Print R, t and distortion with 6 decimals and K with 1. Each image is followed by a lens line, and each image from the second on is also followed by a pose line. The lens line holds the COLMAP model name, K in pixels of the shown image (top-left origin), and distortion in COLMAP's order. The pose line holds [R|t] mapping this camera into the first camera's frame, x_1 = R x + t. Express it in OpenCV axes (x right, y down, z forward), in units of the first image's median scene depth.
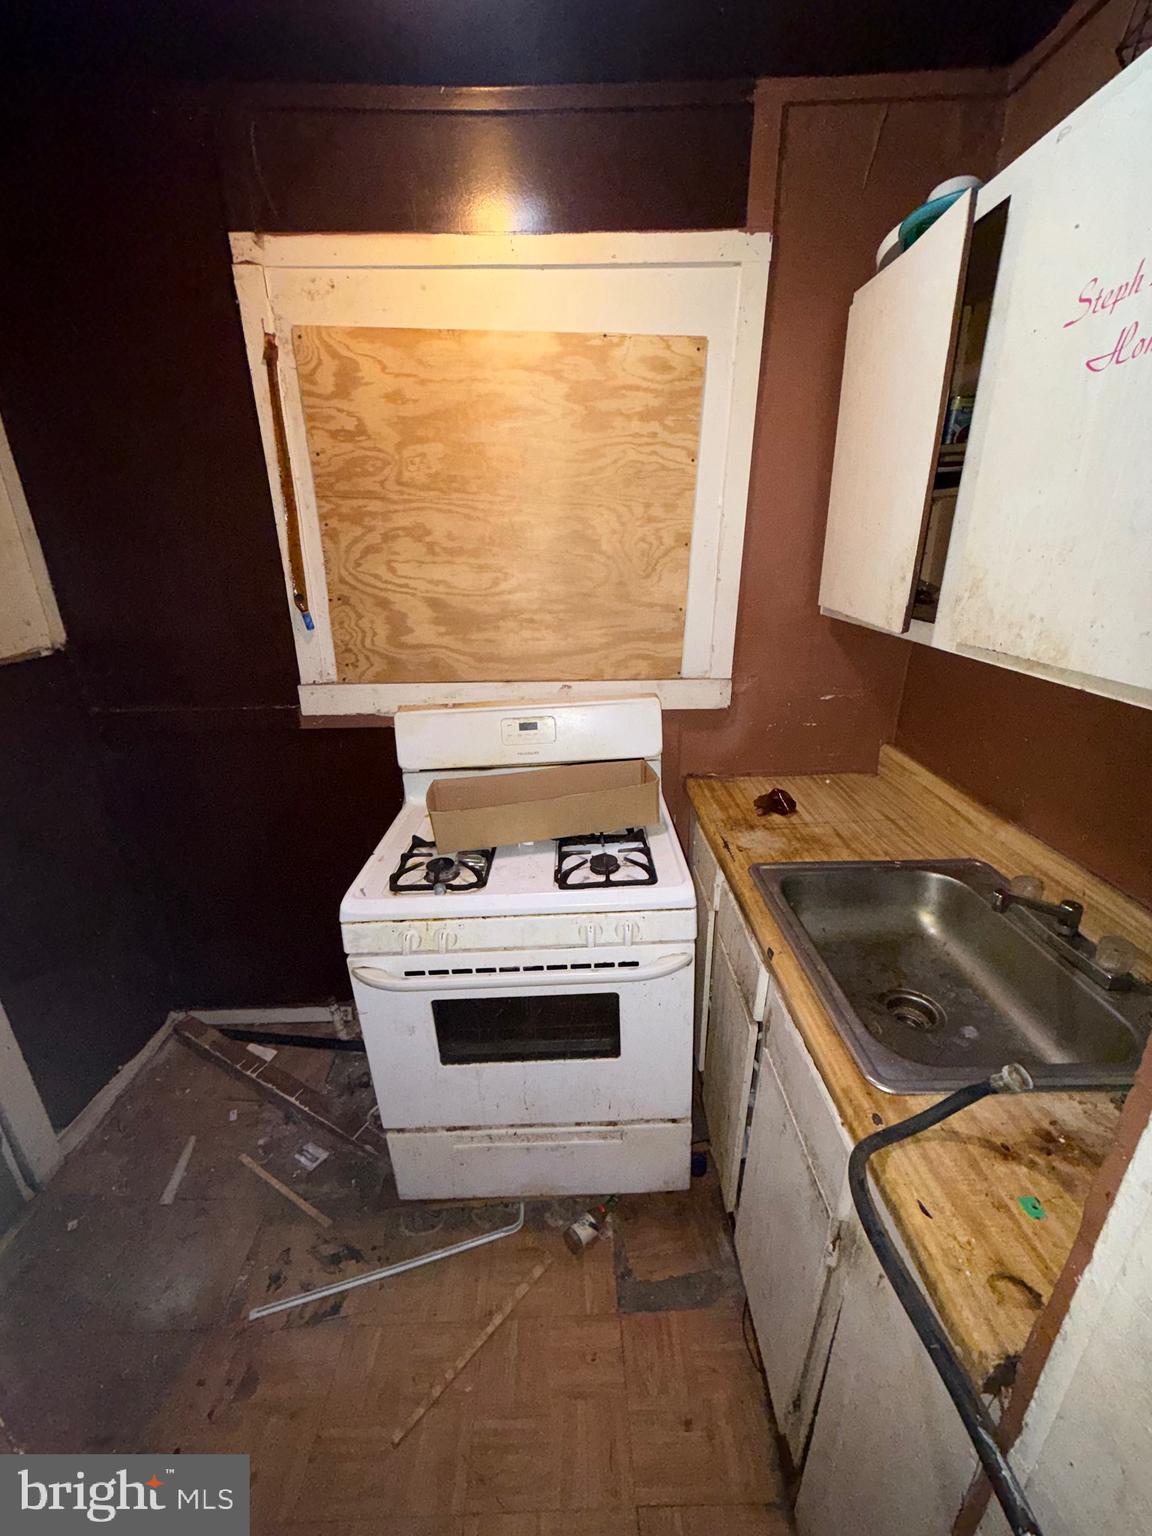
lens RADIAL K [[609.7, 0, 577.4], [0, 609.7, 761.2], [0, 0, 1]] dist [-0.000683, 0.000454]
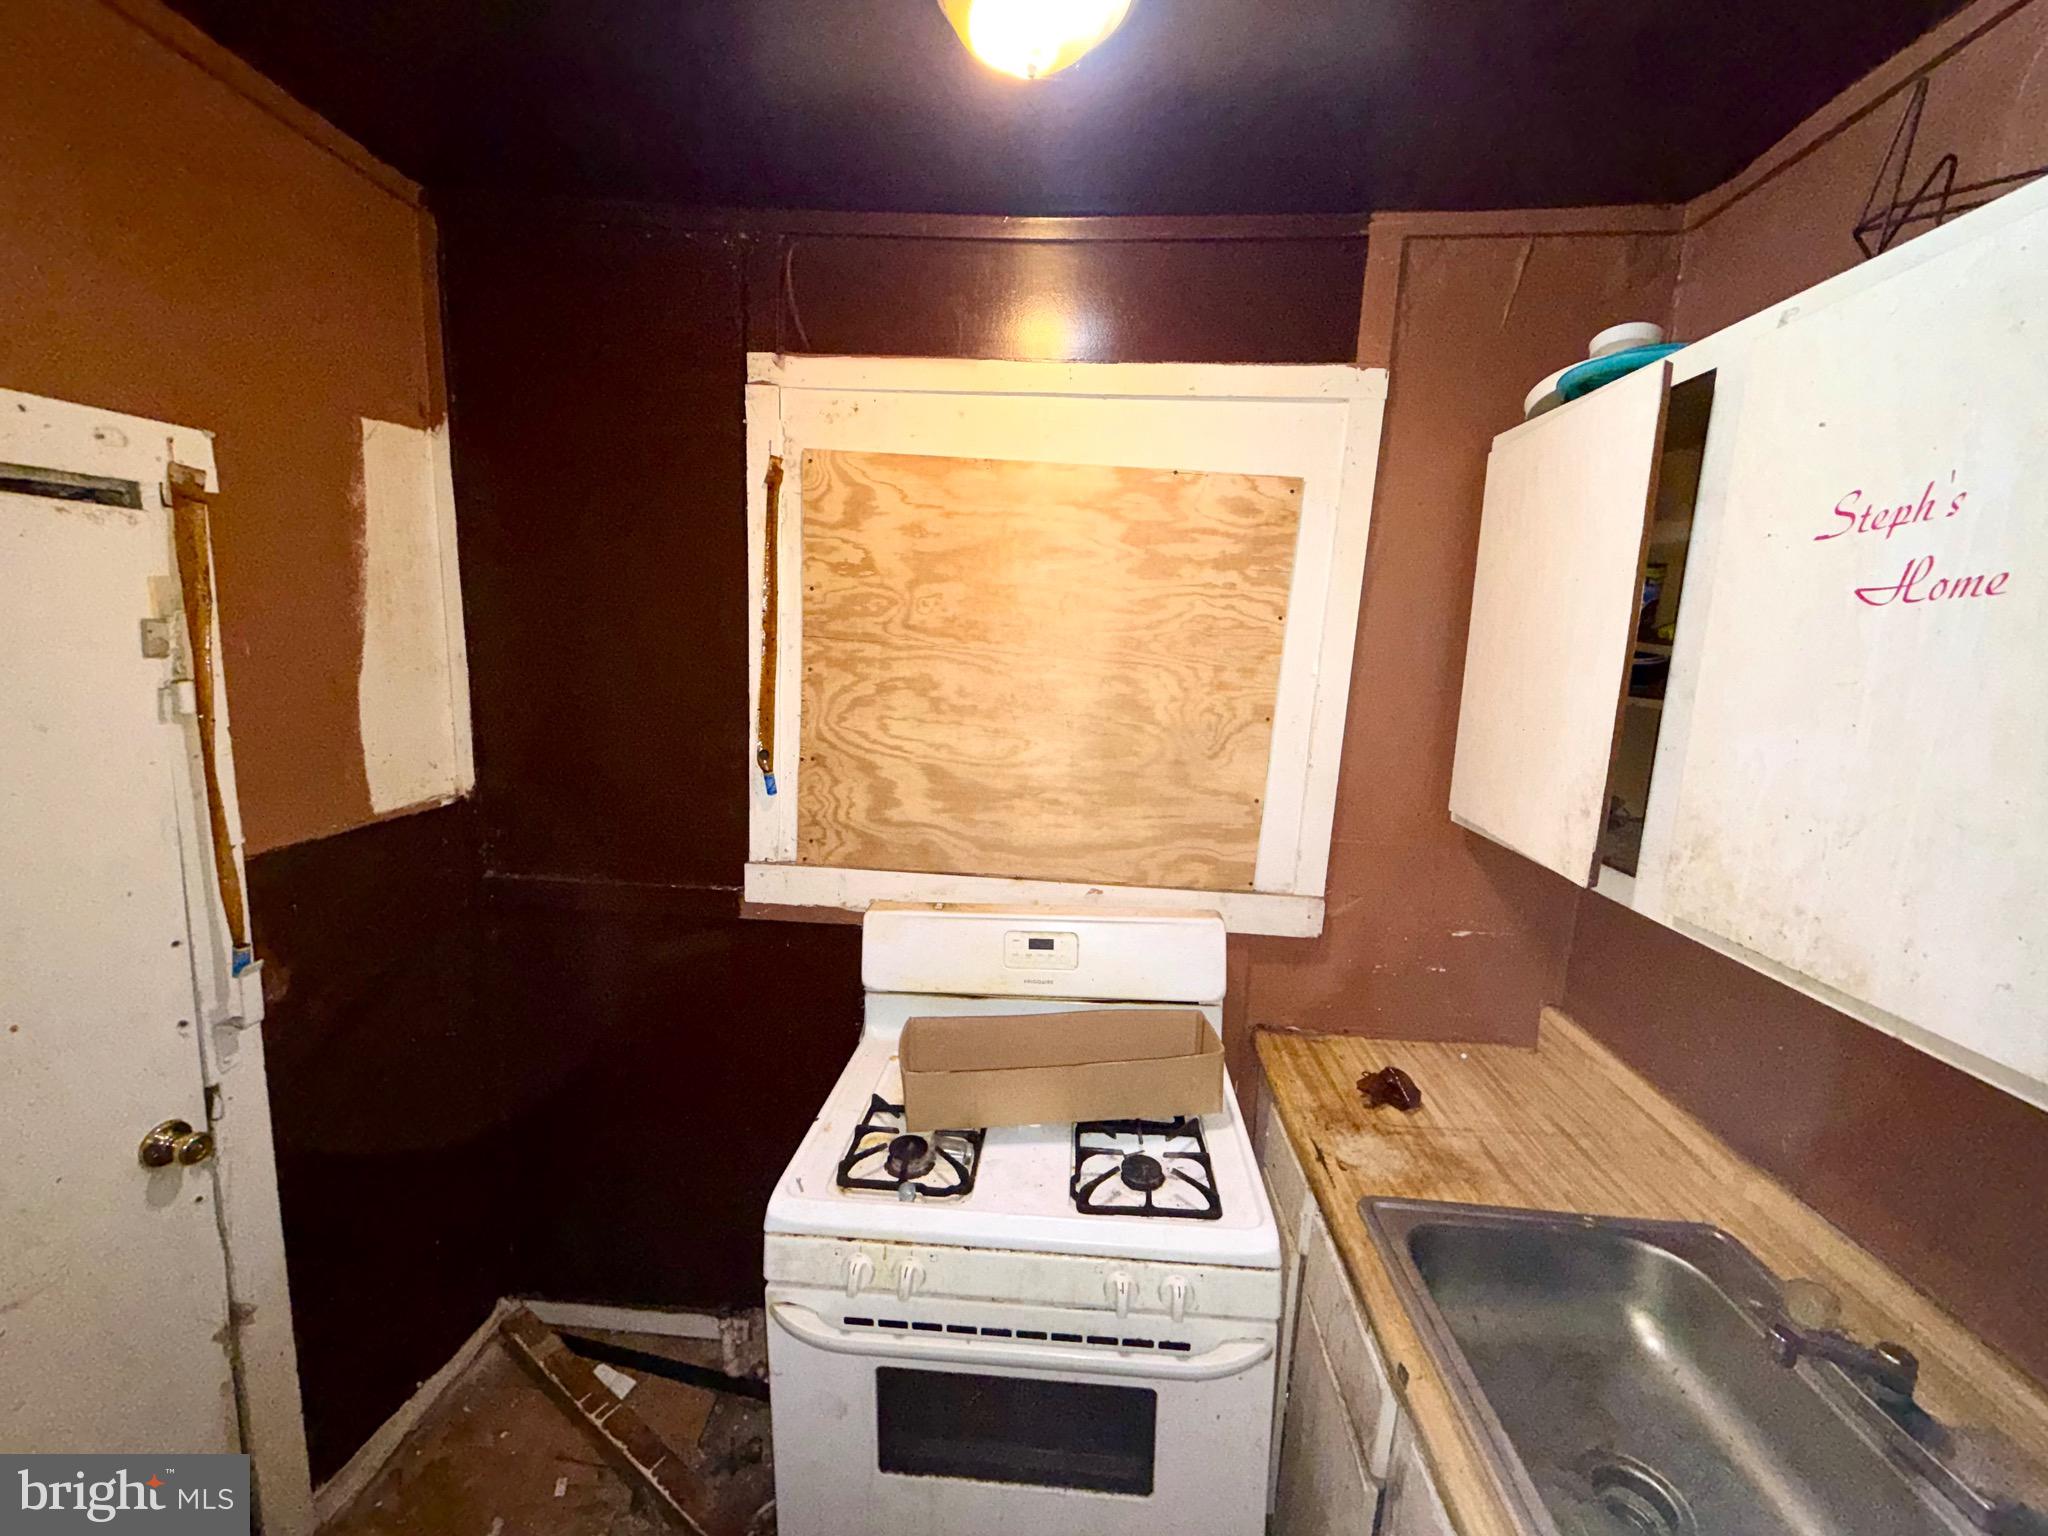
lens RADIAL K [[812.9, 0, 1019.2], [0, 812.9, 766.5], [0, 0, 1]] dist [-0.000683, 0.000454]
pose [[0.994490, 0.066361, -0.081151, -0.047586], [-0.080478, 0.979369, -0.185364, -0.094670], [0.067176, 0.190874, 0.979313, -0.001225]]
